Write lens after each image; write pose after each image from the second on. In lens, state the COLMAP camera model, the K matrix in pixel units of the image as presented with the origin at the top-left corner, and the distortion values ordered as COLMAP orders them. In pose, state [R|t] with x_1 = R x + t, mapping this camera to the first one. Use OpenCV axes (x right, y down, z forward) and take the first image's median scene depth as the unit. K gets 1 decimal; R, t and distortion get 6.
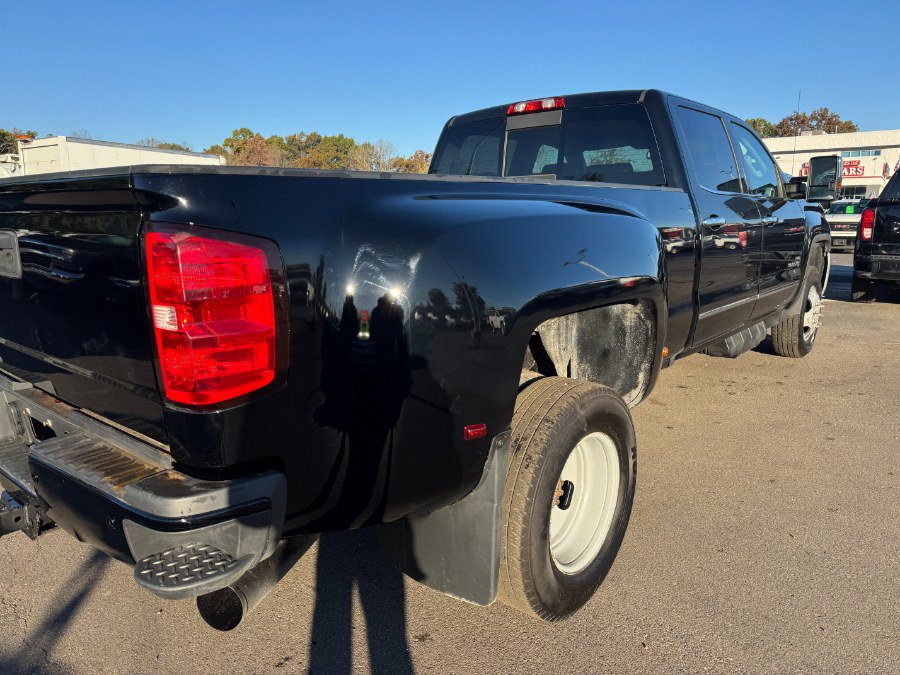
lens RADIAL K [[629.7, 0, 445.9], [0, 629.7, 337.9], [0, 0, 1]] dist [0.003534, -0.003281]
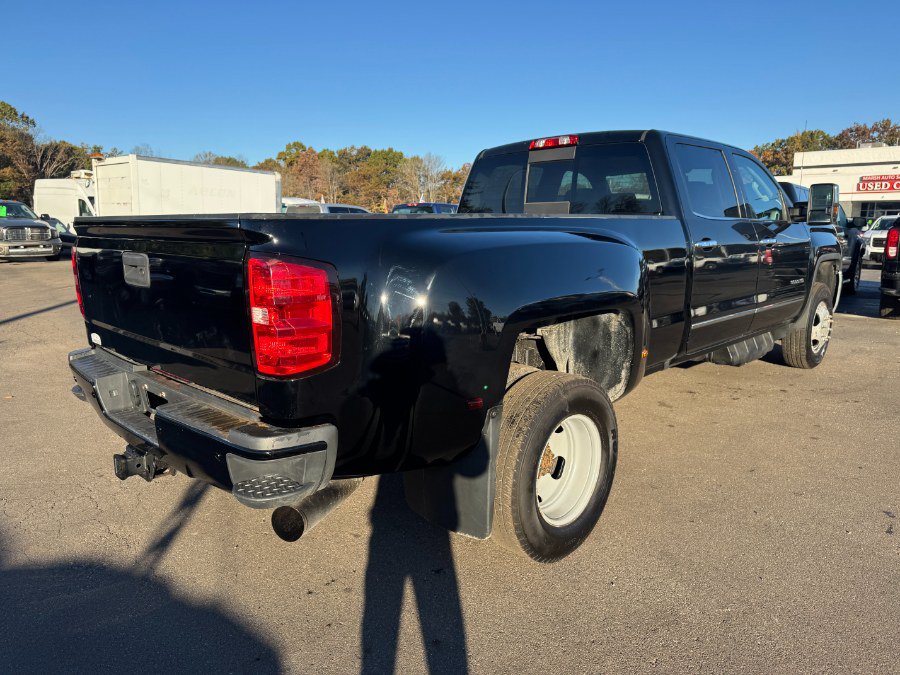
lens RADIAL K [[630.1, 0, 450.0], [0, 630.1, 337.5], [0, 0, 1]] dist [0.009713, -0.010177]
pose [[0.997723, 0.016348, -0.065431, 0.053655], [-0.017621, 0.999666, -0.018929, 0.021261], [0.065100, 0.020039, 0.997678, -0.242133]]
